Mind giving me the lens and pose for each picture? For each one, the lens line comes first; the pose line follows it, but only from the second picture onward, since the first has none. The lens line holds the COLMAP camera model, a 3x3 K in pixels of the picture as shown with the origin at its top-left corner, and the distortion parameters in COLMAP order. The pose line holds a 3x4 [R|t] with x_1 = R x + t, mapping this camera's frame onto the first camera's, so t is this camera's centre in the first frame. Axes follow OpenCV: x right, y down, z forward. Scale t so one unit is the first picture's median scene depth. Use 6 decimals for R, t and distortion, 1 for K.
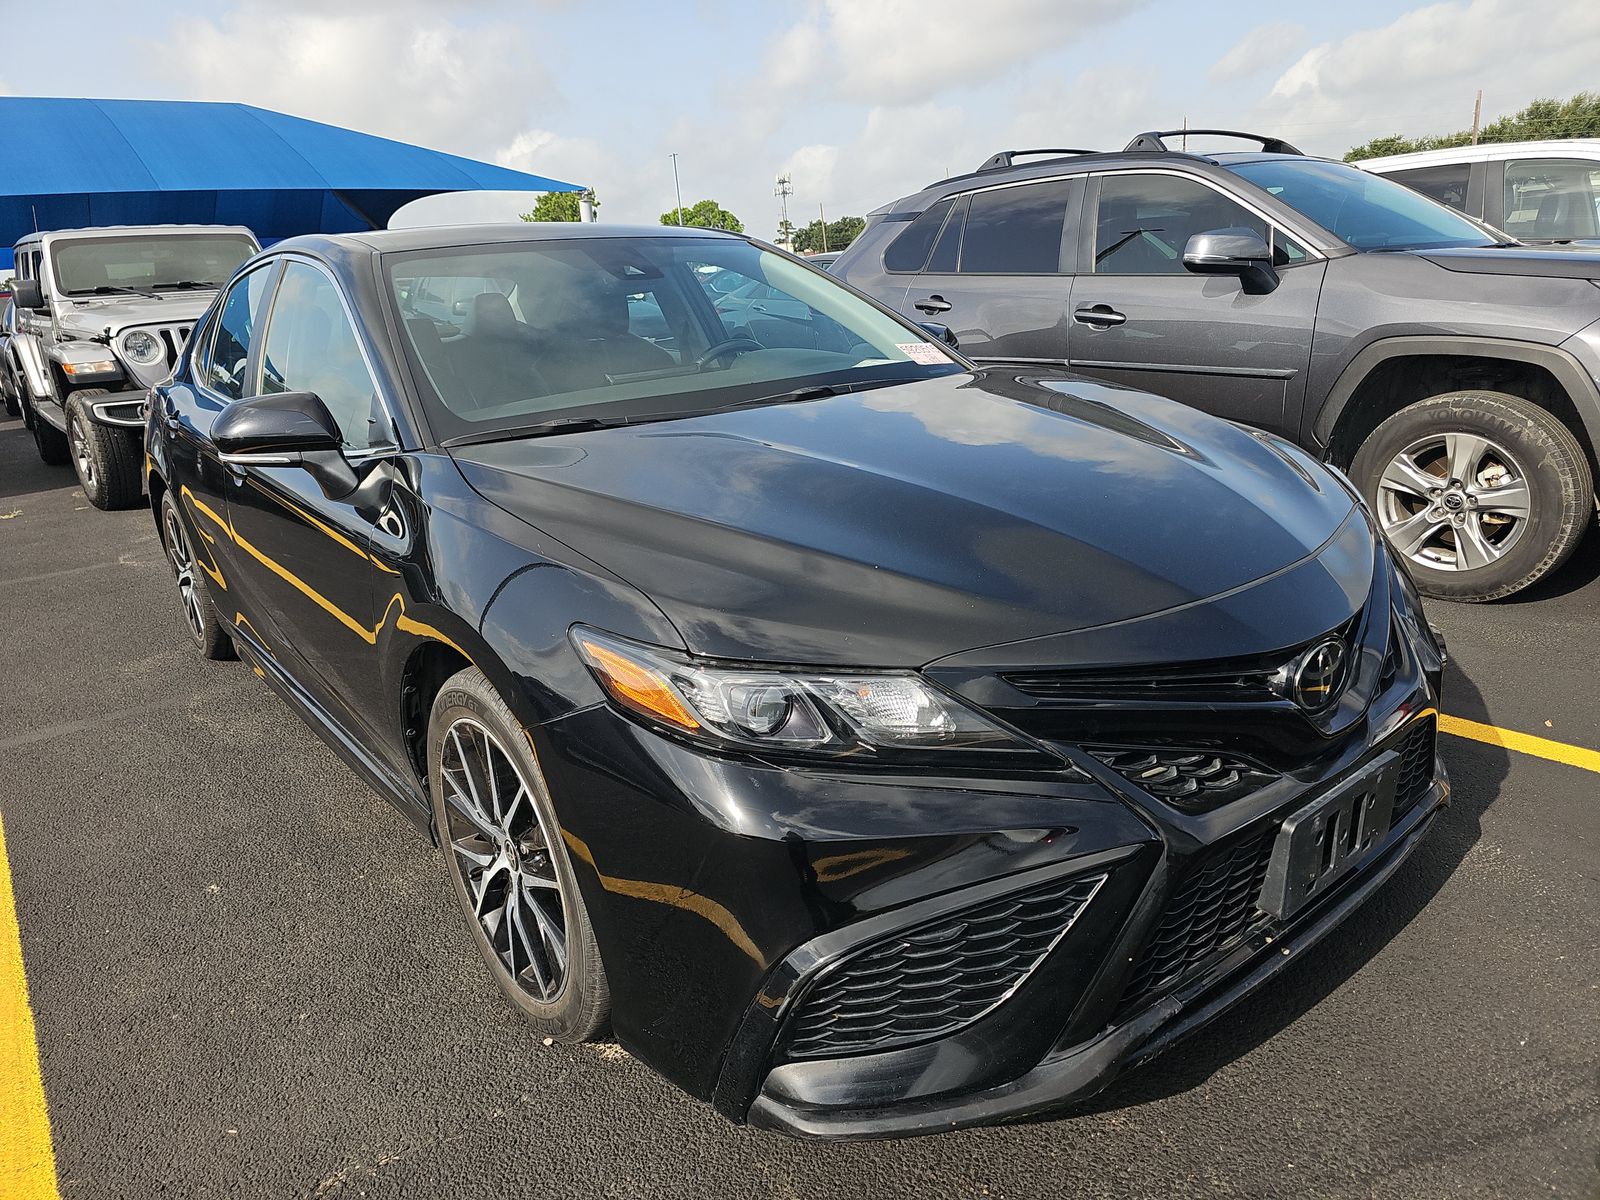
lens RADIAL K [[1035.8, 0, 797.2], [0, 1035.8, 598.8], [0, 0, 1]] dist [0.038403, -0.040504]
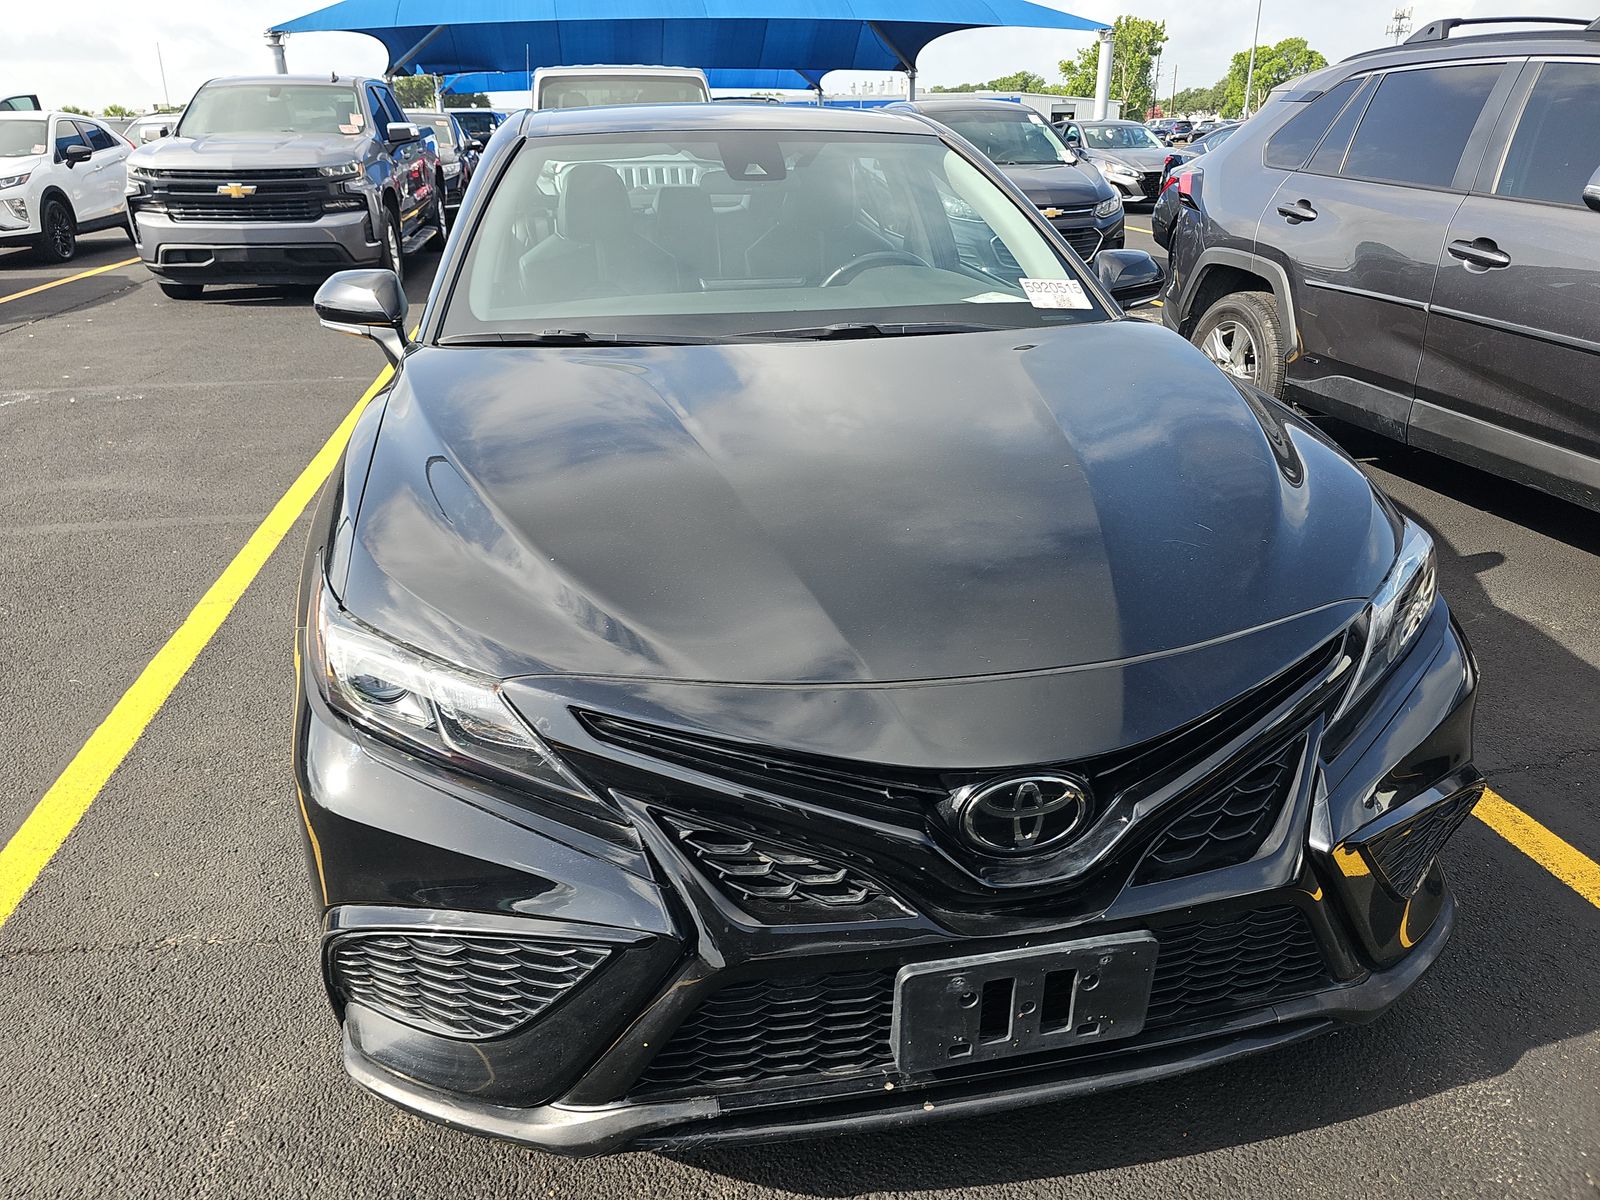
lens RADIAL K [[1035.8, 0, 797.2], [0, 1035.8, 598.8], [0, 0, 1]] dist [0.038403, -0.040504]
pose [[0.890284, 0.237439, -0.388610, 0.205061], [-0.185118, 0.968328, 0.167550, -0.061777], [0.416085, -0.077228, 0.906040, 0.075386]]
